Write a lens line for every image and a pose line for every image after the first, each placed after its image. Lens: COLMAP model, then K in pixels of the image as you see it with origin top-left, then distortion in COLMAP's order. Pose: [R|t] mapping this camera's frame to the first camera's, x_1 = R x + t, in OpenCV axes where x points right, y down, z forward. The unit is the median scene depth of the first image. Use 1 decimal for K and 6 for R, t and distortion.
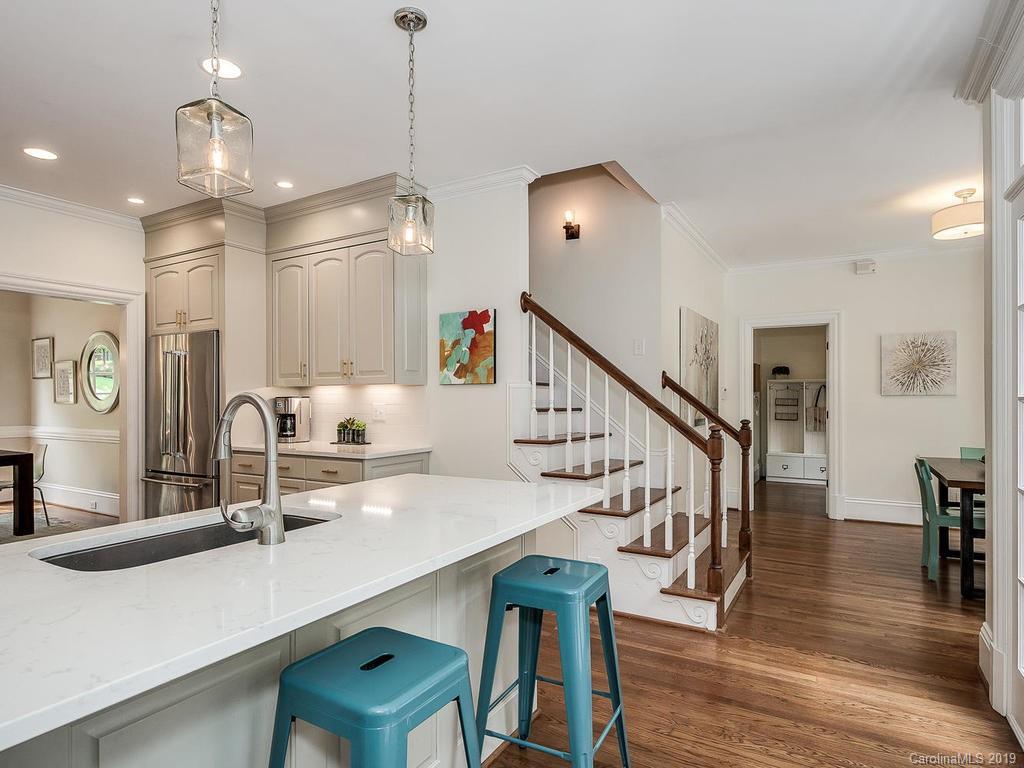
lens RADIAL K [[575.1, 0, 514.1], [0, 575.1, 393.6], [0, 0, 1]] dist [-0.006679, -0.003973]
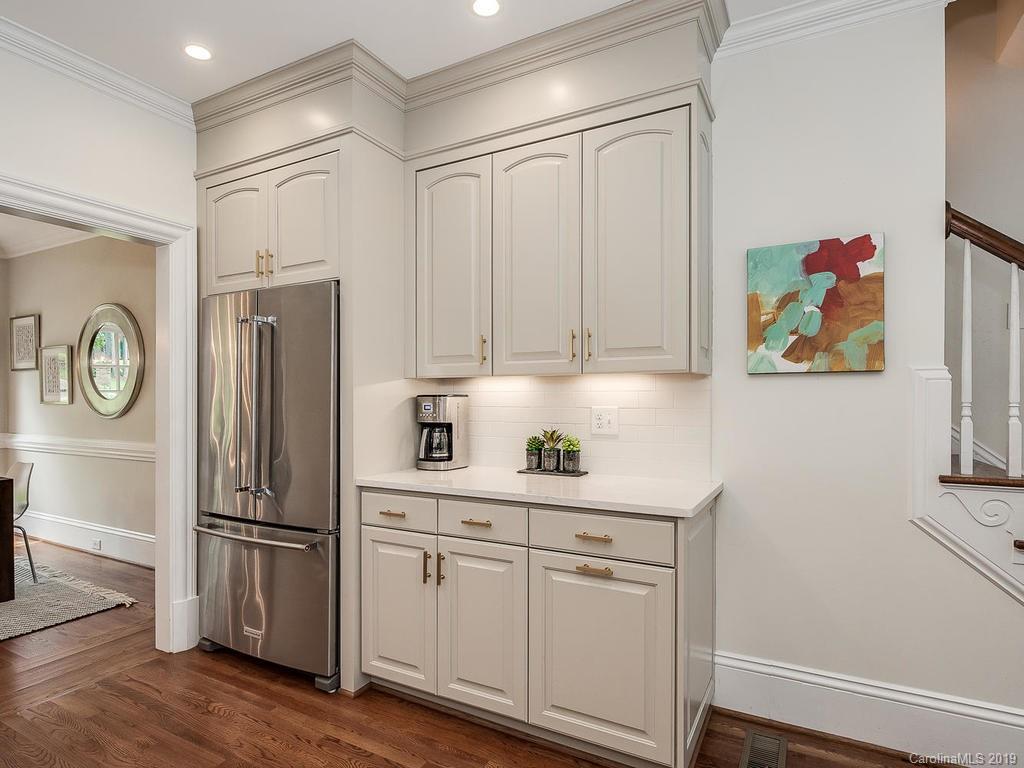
lens RADIAL K [[575.1, 0, 511.0], [0, 575.1, 391.9], [0, 0, 1]] dist [-0.006679, -0.003973]
pose [[0.999786, 0.000534, 0.020688, -0.349627], [-0.000539, 1.000000, 0.000224, 0.002287], [-0.020688, -0.000235, 0.999786, 0.410179]]
